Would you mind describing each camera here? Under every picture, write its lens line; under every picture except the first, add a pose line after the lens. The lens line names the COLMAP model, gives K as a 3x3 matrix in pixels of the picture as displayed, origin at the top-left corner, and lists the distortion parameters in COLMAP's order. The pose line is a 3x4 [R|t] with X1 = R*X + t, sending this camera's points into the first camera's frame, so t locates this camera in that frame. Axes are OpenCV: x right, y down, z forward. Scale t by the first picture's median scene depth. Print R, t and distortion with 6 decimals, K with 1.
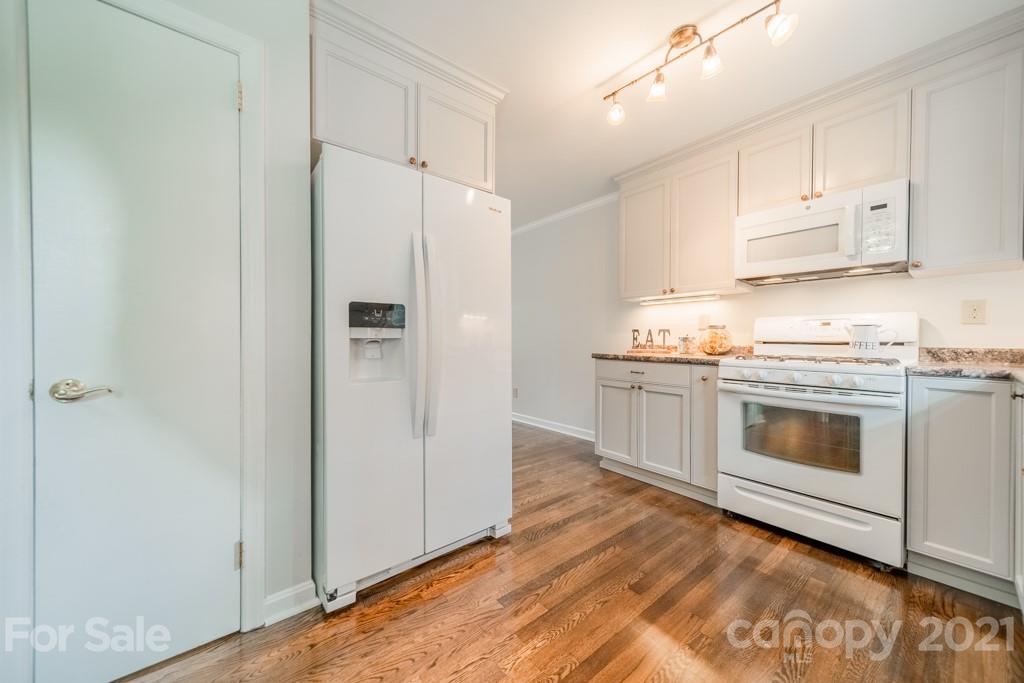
lens RADIAL K [[365.5, 0, 507.8], [0, 365.5, 341.8], [0, 0, 1]] dist [0.002515, 0.000072]
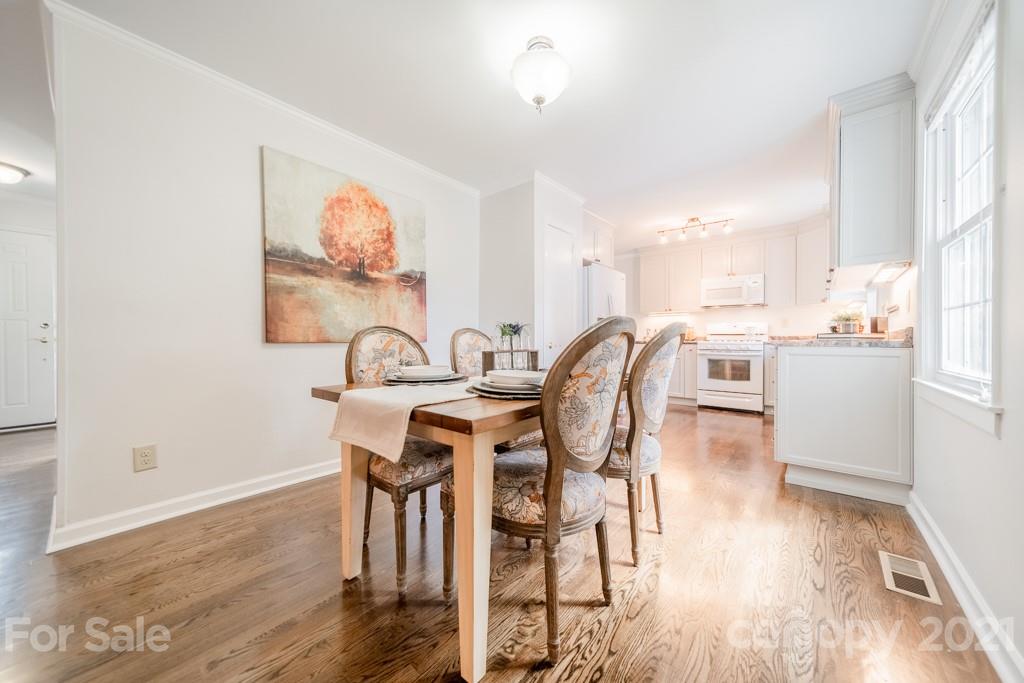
lens RADIAL K [[365.5, 0, 507.8], [0, 365.5, 341.8], [0, 0, 1]] dist [0.002515, 0.000072]
pose [[0.978841, -0.002711, 0.204603, -1.130384], [0.003331, 0.999991, -0.002690, 0.054628], [-0.204594, 0.003315, 0.978841, -1.079551]]
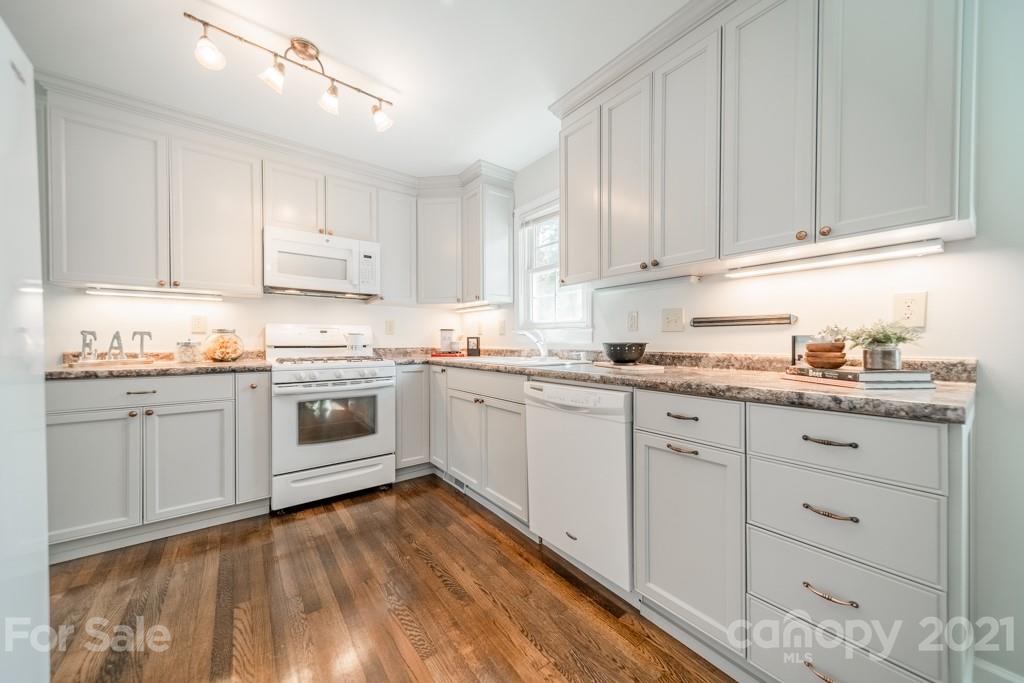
lens RADIAL K [[362.2, 0, 512.0], [0, 362.2, 341.5], [0, 0, 1]] dist [0.002074, 0.000229]
pose [[0.020378, -0.005936, 0.999775, -0.421740], [0.007923, 0.999952, 0.005775, -0.017493], [-0.999761, 0.007803, 0.020424, 0.328443]]
